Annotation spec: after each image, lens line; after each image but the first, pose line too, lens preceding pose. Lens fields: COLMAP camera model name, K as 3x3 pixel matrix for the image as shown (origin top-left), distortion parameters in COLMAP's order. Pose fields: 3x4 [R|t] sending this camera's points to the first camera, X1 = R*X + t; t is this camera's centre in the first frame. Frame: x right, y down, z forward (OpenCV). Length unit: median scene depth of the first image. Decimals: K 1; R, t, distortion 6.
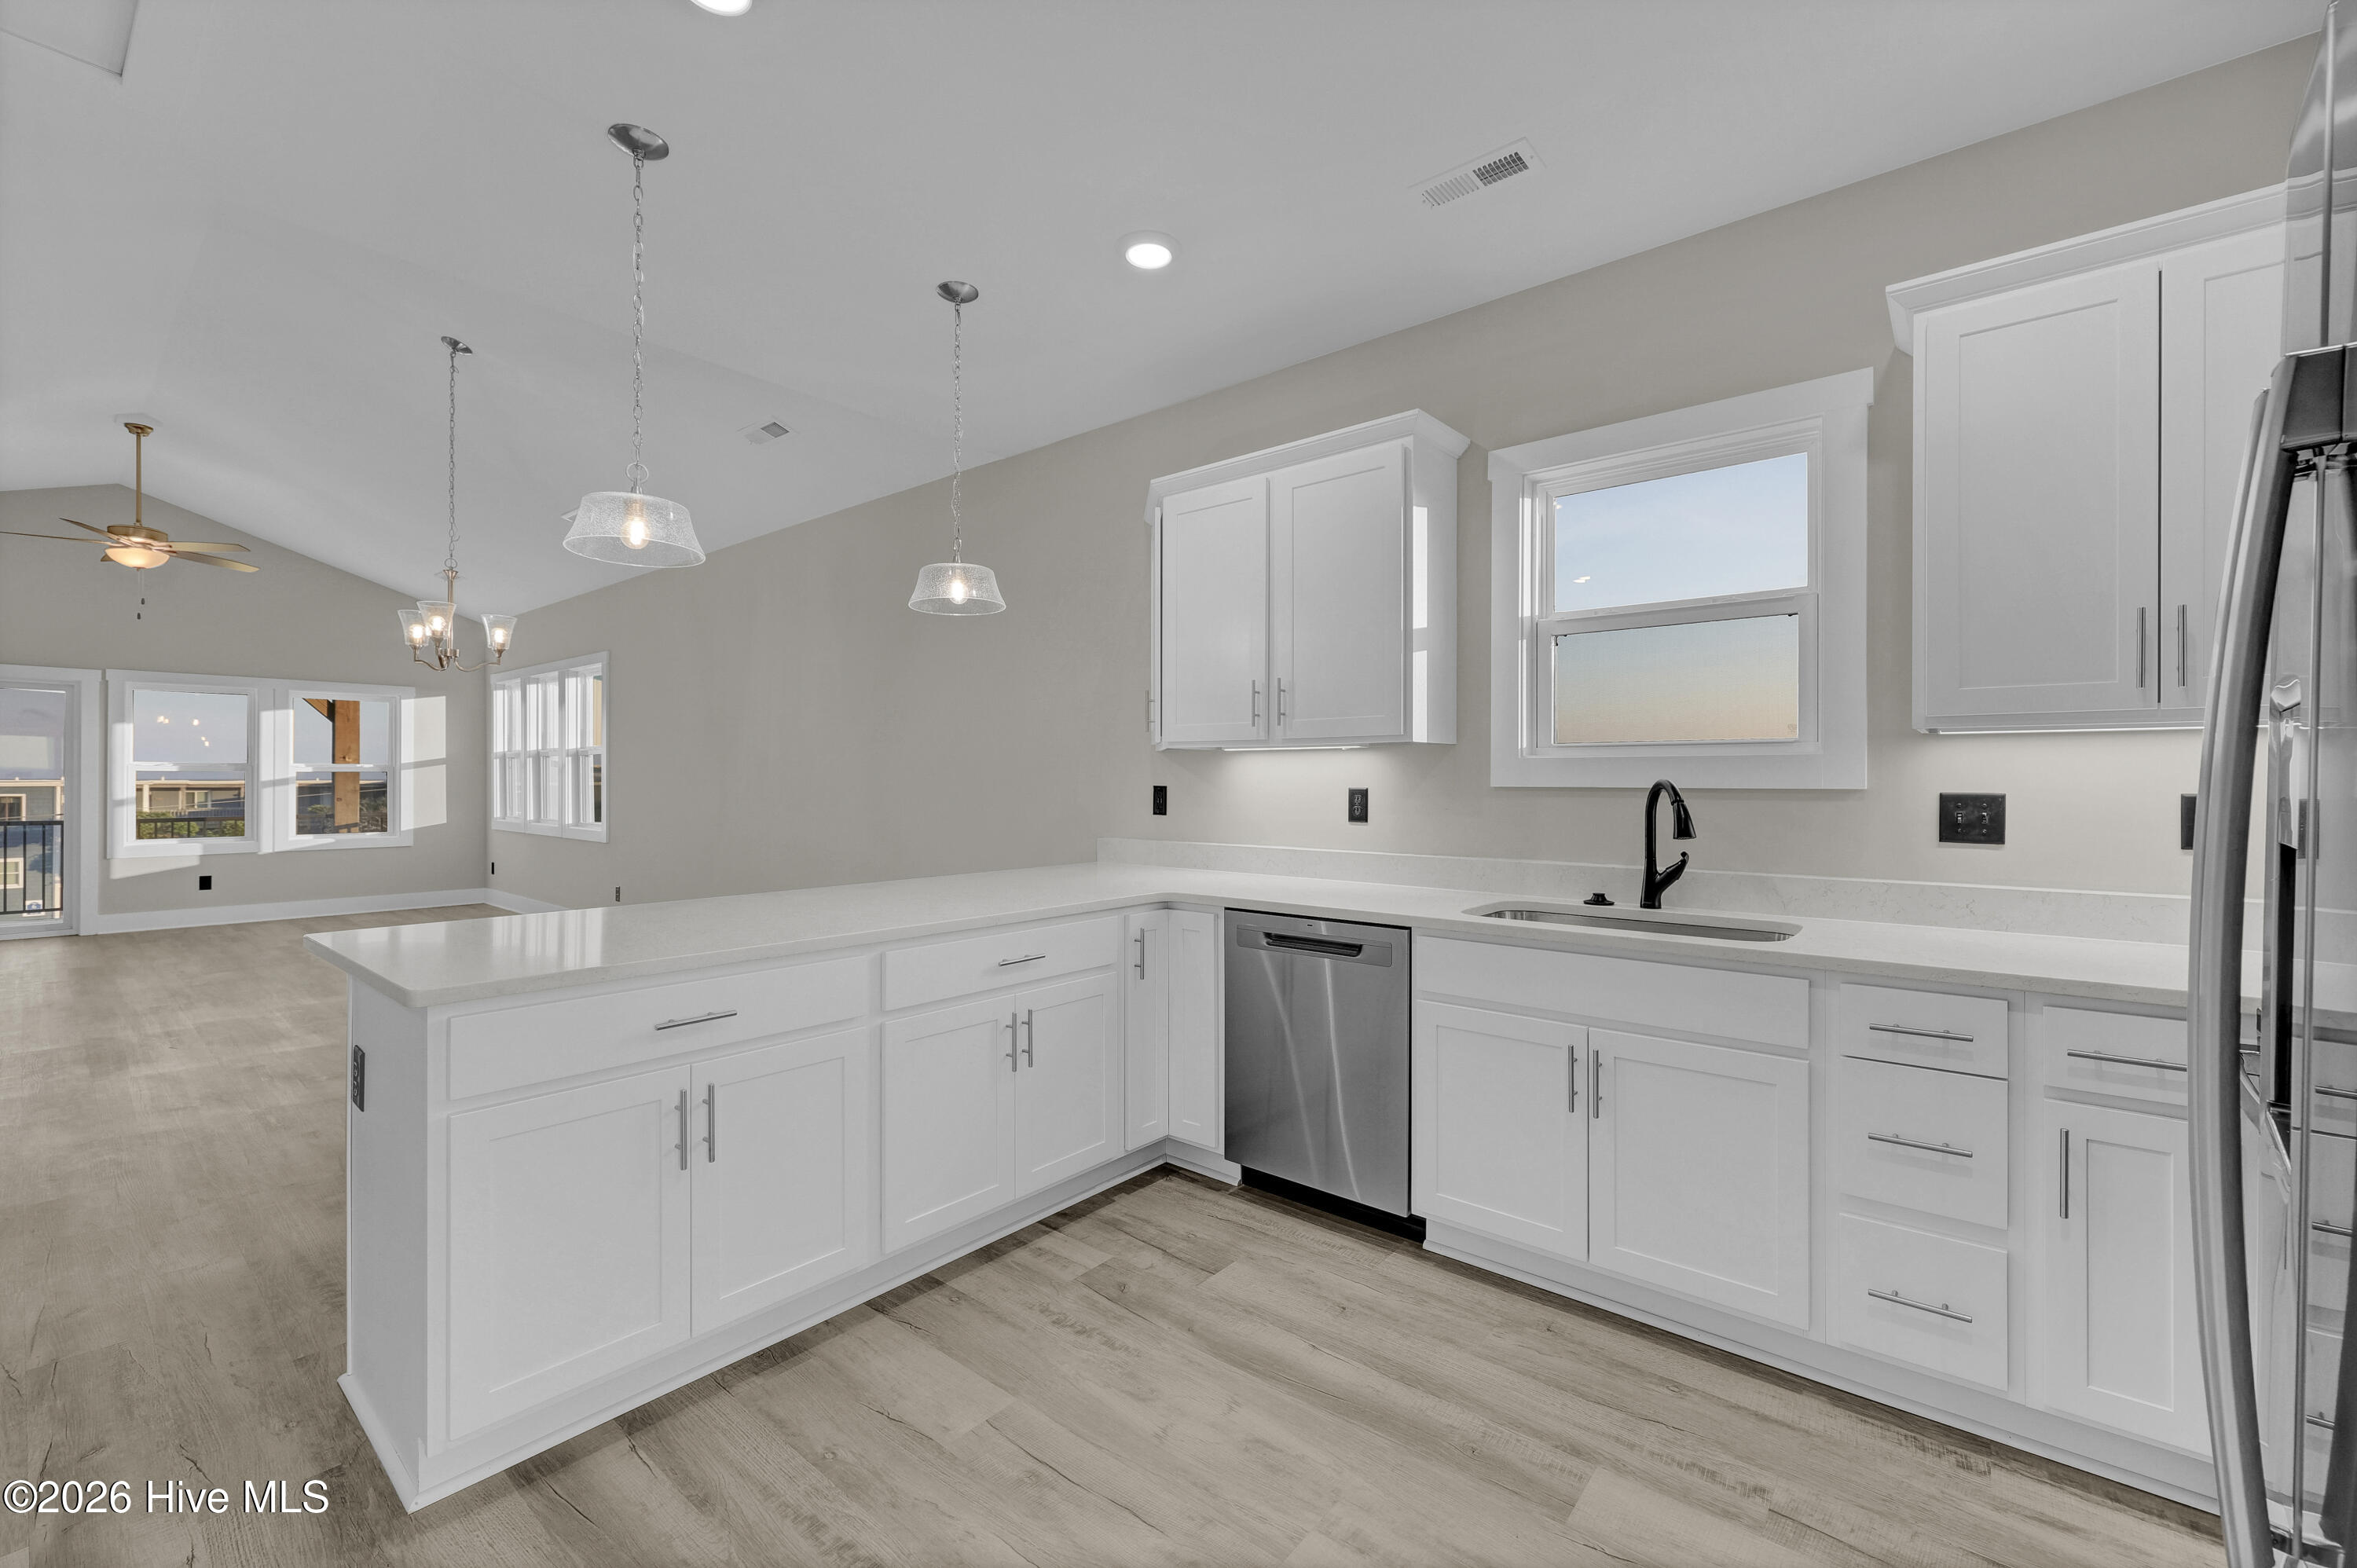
lens RADIAL K [[962.3, 0, 1179.2], [0, 962.3, 778.8], [0, 0, 1]] dist [-0.021392, 0.010129]
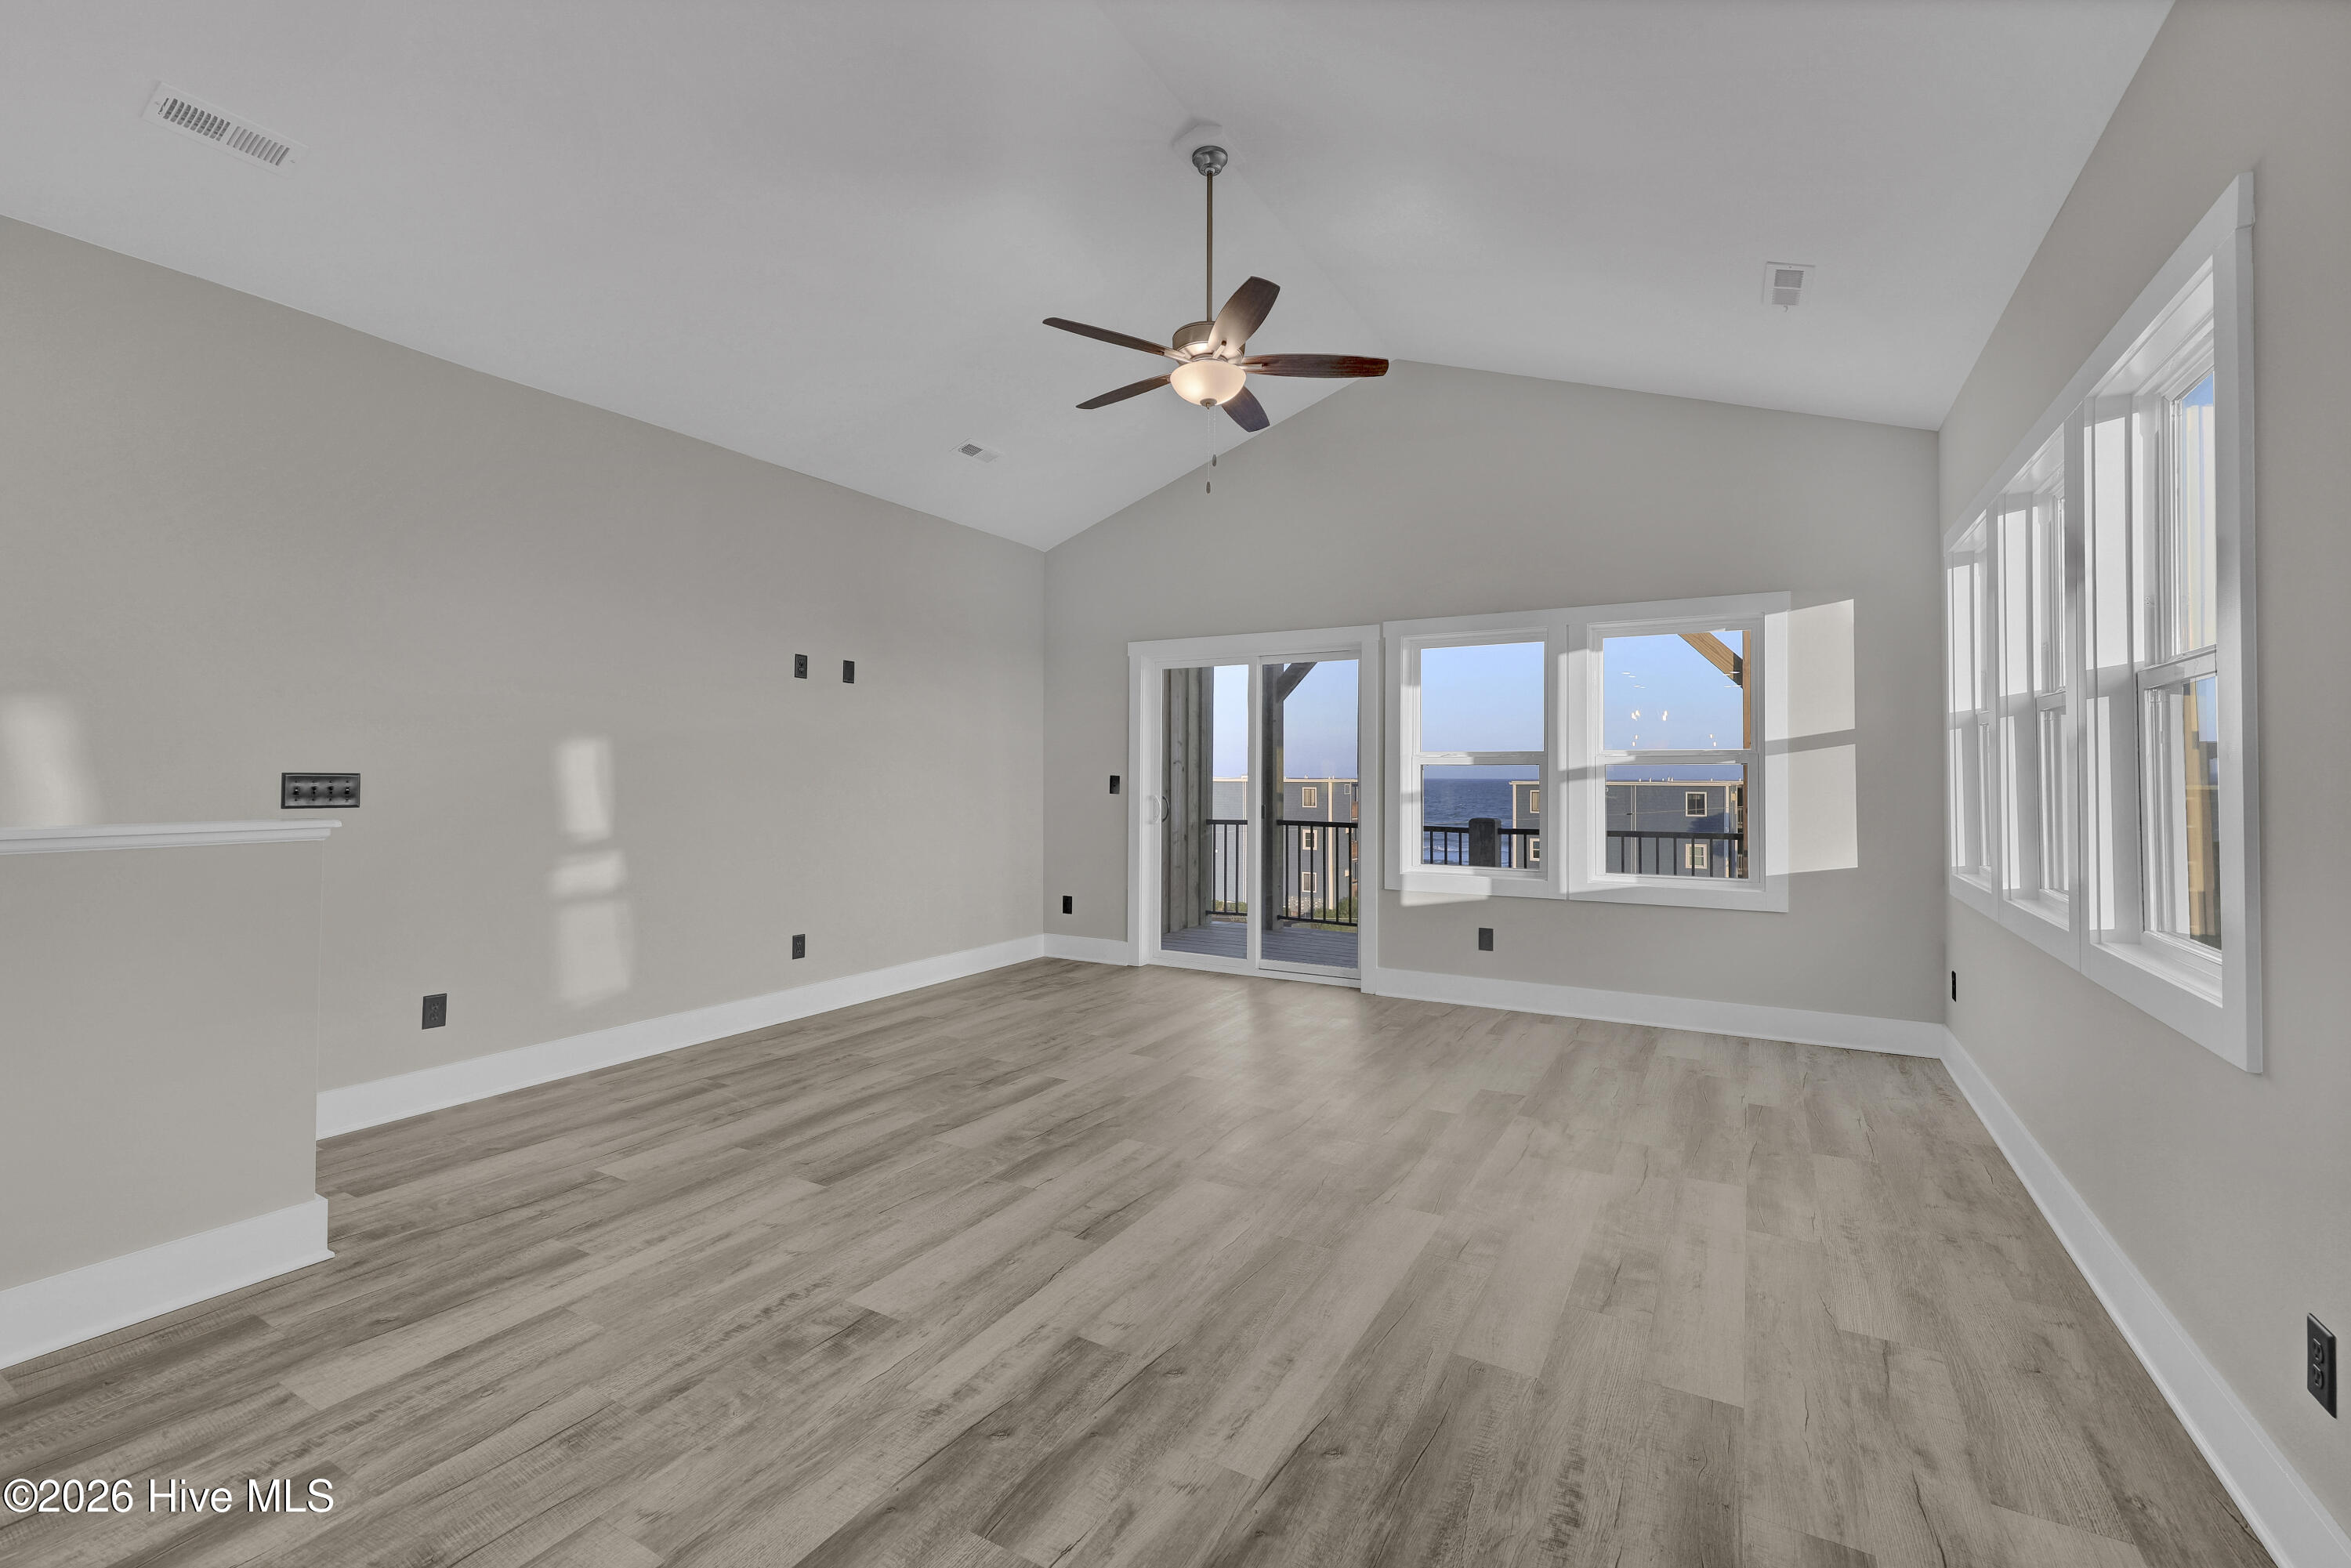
lens RADIAL K [[998.5, 0, 1174.8], [0, 998.5, 757.8], [0, 0, 1]] dist [0.000960, 0.000293]
pose [[0.161073, -0.018422, -0.986771, -0.375785], [-0.002667, 0.999814, -0.019101, 0.001768], [0.986939, 0.005708, 0.160993, 0.656625]]
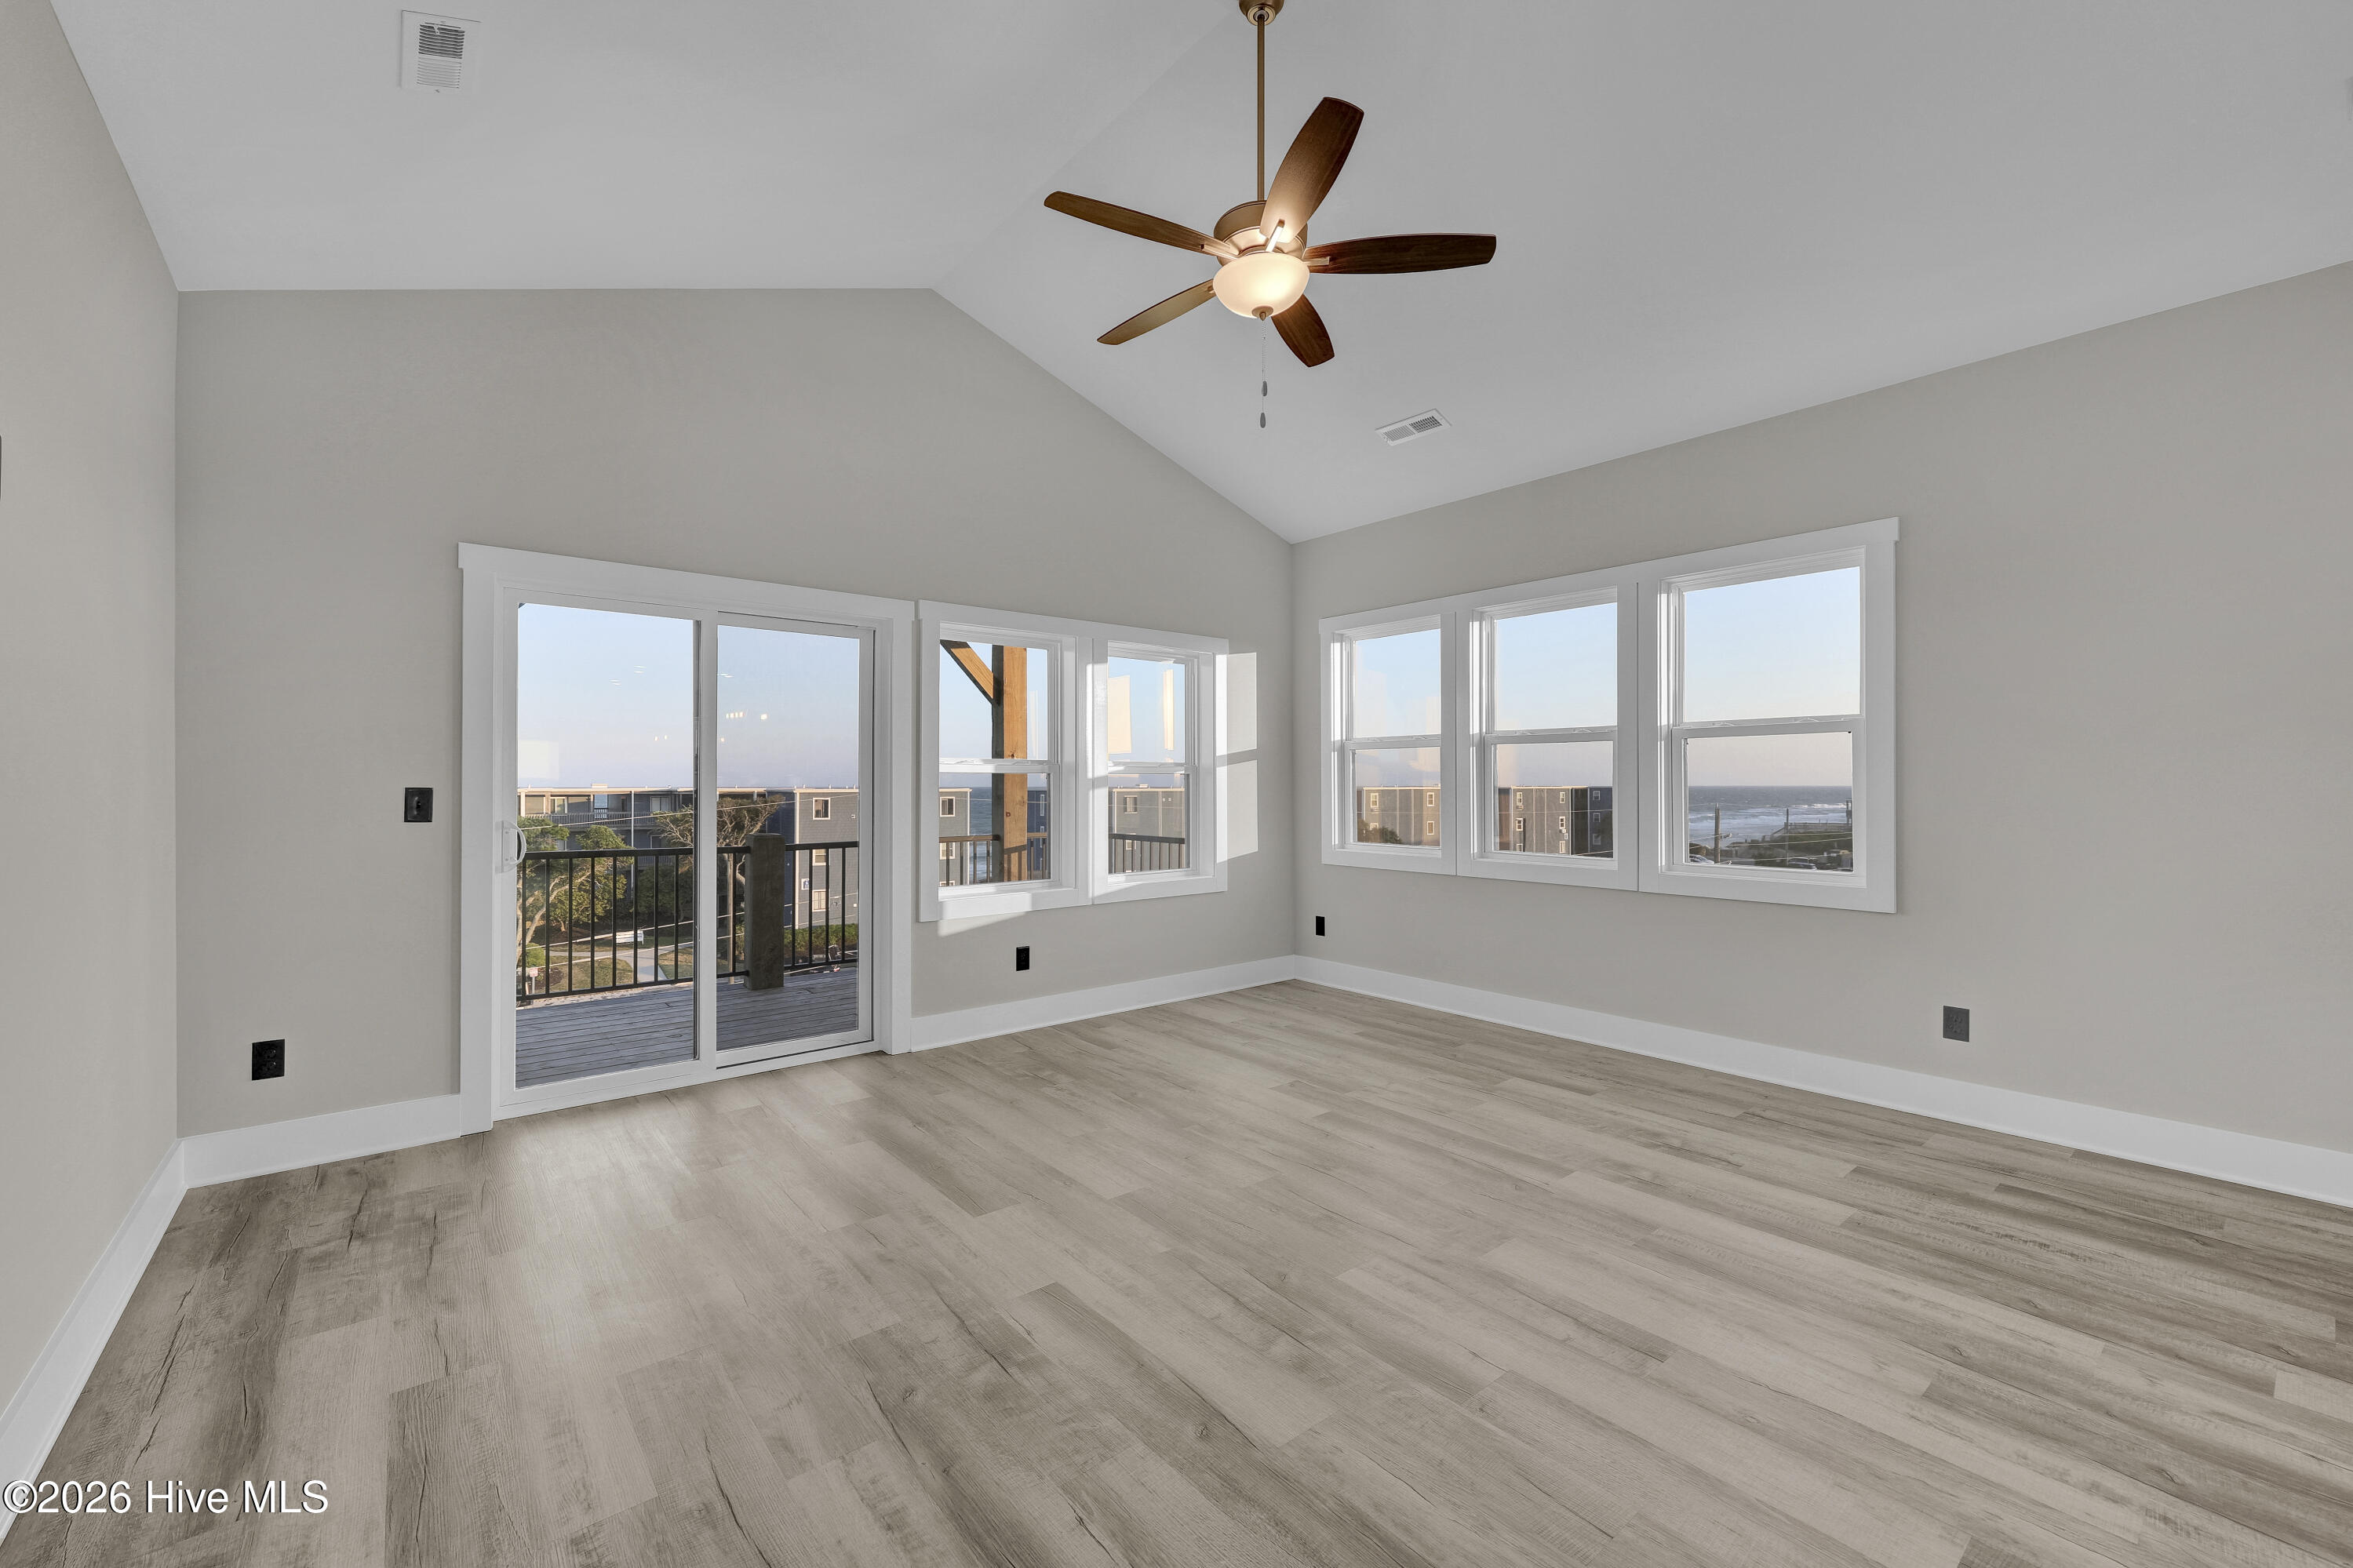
lens RADIAL K [[948.8, 0, 1178.9], [0, 948.8, 776.8], [0, 0, 1]] dist [0.000254, -0.000045]
pose [[0.980013, -0.004153, -0.198889, -0.773611], [0.002676, 0.999967, -0.007695, 0.000241], [0.198914, 0.007009, 0.979992, 0.411387]]
